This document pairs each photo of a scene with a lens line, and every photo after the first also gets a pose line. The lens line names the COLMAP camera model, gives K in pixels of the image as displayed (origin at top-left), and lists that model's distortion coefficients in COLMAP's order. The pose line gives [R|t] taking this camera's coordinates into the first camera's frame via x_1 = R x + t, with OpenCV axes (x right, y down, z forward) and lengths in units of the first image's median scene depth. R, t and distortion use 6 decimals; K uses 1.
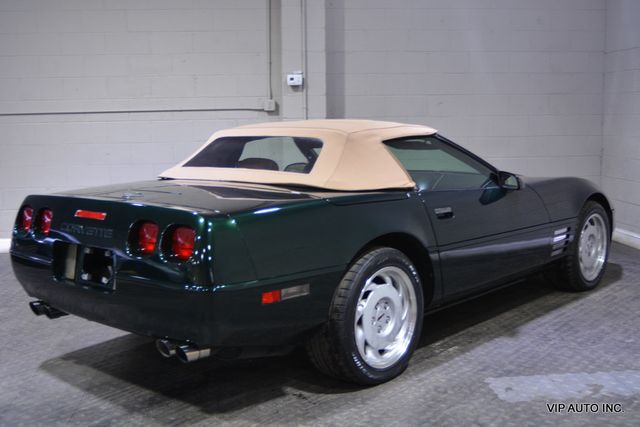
lens RADIAL K [[781.8, 0, 320.0], [0, 781.8, 213.5], [0, 0, 1]] dist [-0.066313, 0.020434]
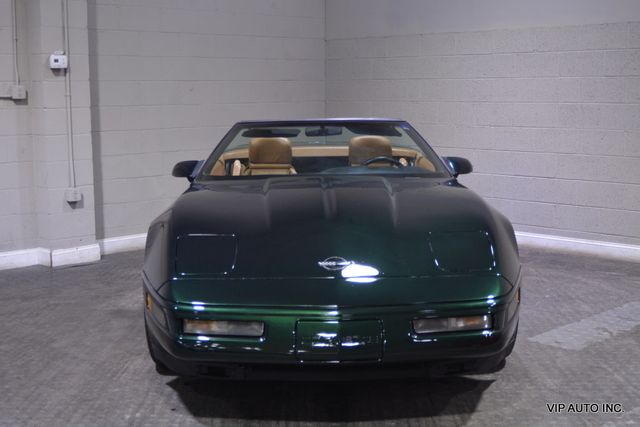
lens RADIAL K [[914.5, 0, 320.0], [0, 914.5, 213.5], [0, 0, 1]] dist [-0.031893, -0.062582]
pose [[0.780858, -0.078847, 0.619712, -0.724934], [0.078046, 0.996544, 0.028451, -0.027723], [-0.619814, 0.026150, 0.784313, 0.121771]]
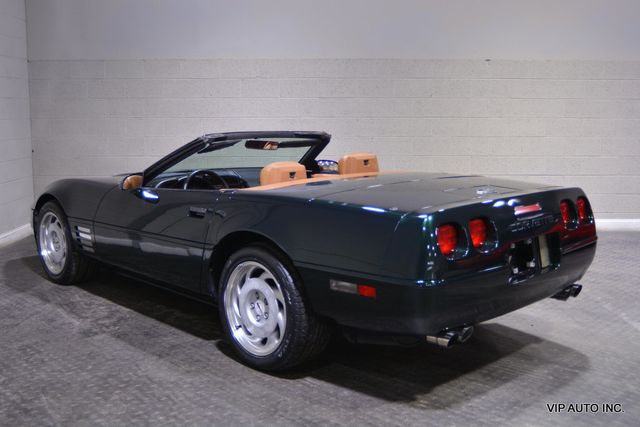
lens RADIAL K [[705.6, 0, 320.0], [0, 705.6, 213.5], [0, 0, 1]] dist [-0.064924, 0.004332]
pose [[0.083935, -0.132353, 0.987642, -1.040538], [0.125924, 0.984603, 0.121244, -0.118603], [-0.988483, 0.114191, 0.099309, 0.958317]]
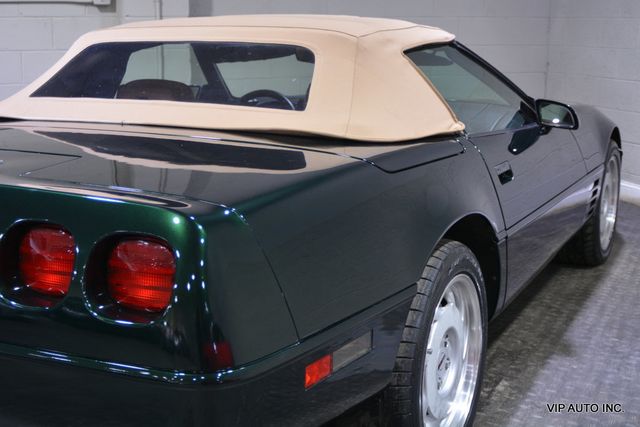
lens RADIAL K [[912.5, 0, 320.0], [0, 912.5, 213.5], [0, 0, 1]] dist [-0.034847, -0.042650]
pose [[0.967975, -0.037505, 0.248231, -0.146538], [0.016796, 0.996237, 0.085025, -0.029587], [-0.250486, -0.078132, 0.964962, 0.333681]]
